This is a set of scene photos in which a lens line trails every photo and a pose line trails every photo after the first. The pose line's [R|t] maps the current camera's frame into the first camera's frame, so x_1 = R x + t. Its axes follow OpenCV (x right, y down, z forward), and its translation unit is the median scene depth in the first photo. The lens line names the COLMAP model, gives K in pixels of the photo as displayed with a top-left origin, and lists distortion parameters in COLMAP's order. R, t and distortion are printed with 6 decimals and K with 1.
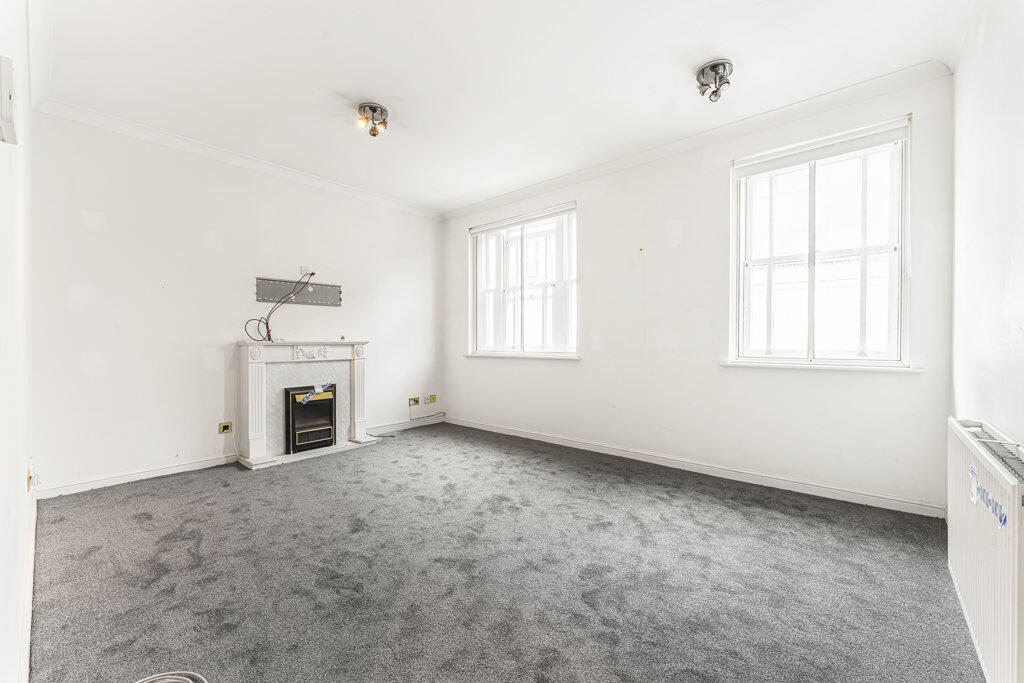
lens RADIAL K [[409.5, 0, 510.9], [0, 409.5, 341.9], [0, 0, 1]] dist [-0.000634, -0.000077]
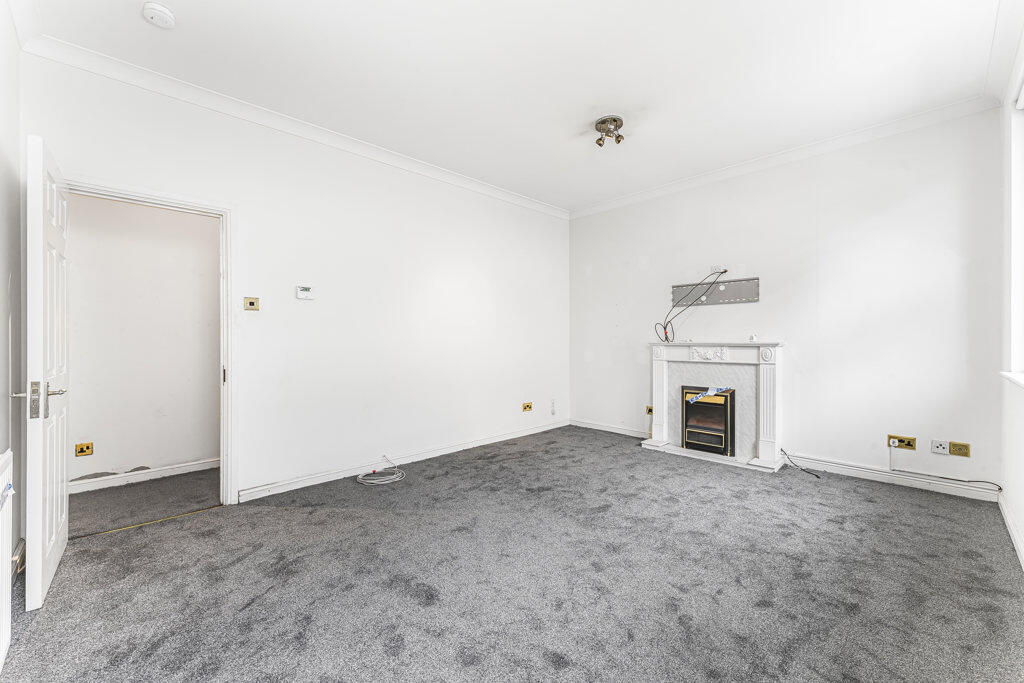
lens RADIAL K [[409.5, 0, 510.9], [0, 409.5, 341.9], [0, 0, 1]] dist [-0.000634, -0.000077]
pose [[-0.078760, 0.006166, -0.996875, 0.540170], [-0.003301, 0.999974, 0.006446, -0.006938], [0.996888, 0.003798, -0.078738, 0.619309]]
